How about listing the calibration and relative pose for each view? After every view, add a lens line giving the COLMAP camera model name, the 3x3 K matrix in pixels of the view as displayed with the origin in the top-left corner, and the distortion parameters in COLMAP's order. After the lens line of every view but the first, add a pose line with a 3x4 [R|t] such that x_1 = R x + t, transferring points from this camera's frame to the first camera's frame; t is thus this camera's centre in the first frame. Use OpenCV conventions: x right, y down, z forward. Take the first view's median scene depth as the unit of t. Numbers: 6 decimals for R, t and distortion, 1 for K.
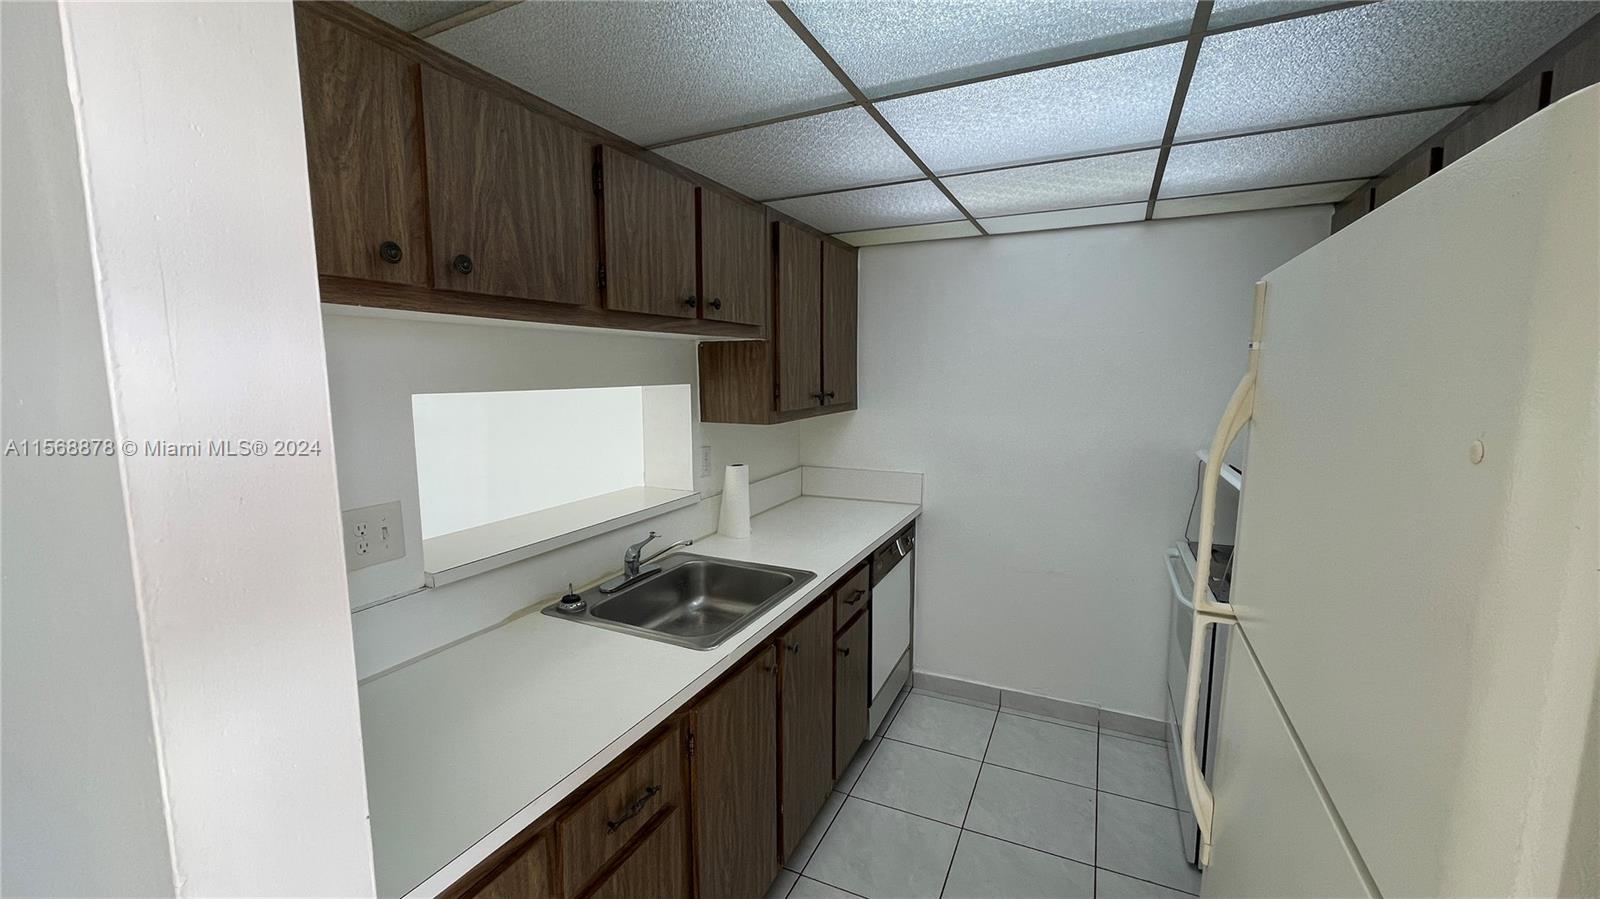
lens RADIAL K [[646.5, 0, 800.0], [0, 646.5, 449.5], [0, 0, 1]] dist [-0.000601, -0.000822]
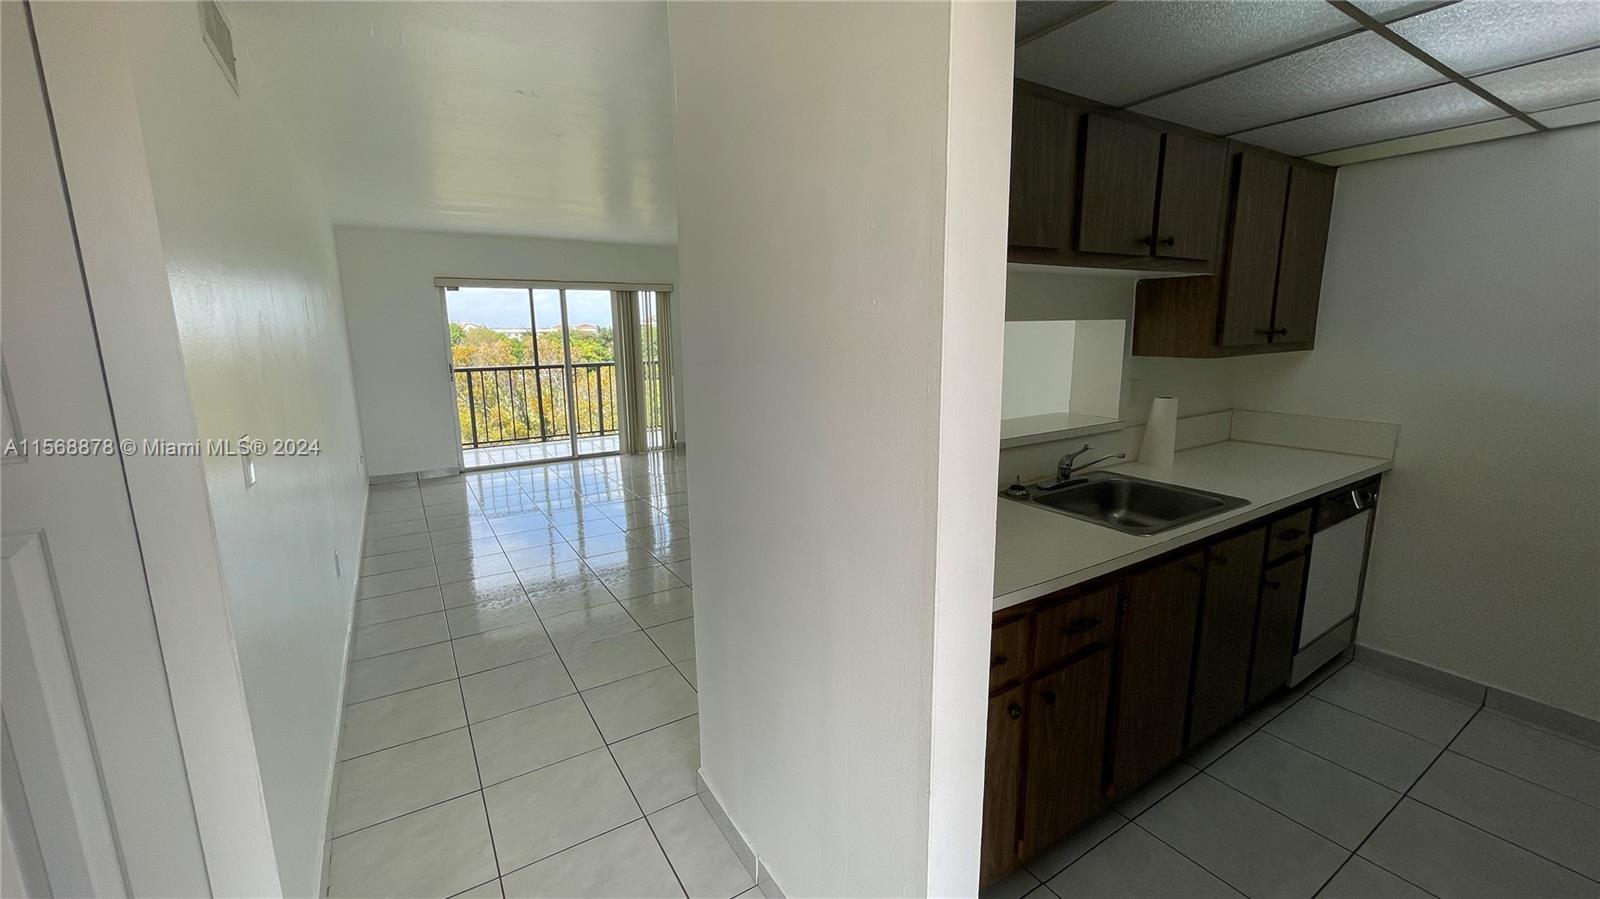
lens RADIAL K [[646.5, 0, 800.0], [0, 646.5, 449.5], [0, 0, 1]] dist [-0.000601, -0.000822]
pose [[0.844696, 0.092880, -0.527126, -0.042824], [-0.055770, 0.994741, 0.085907, 0.057053], [0.532332, -0.043167, 0.845434, -0.234292]]
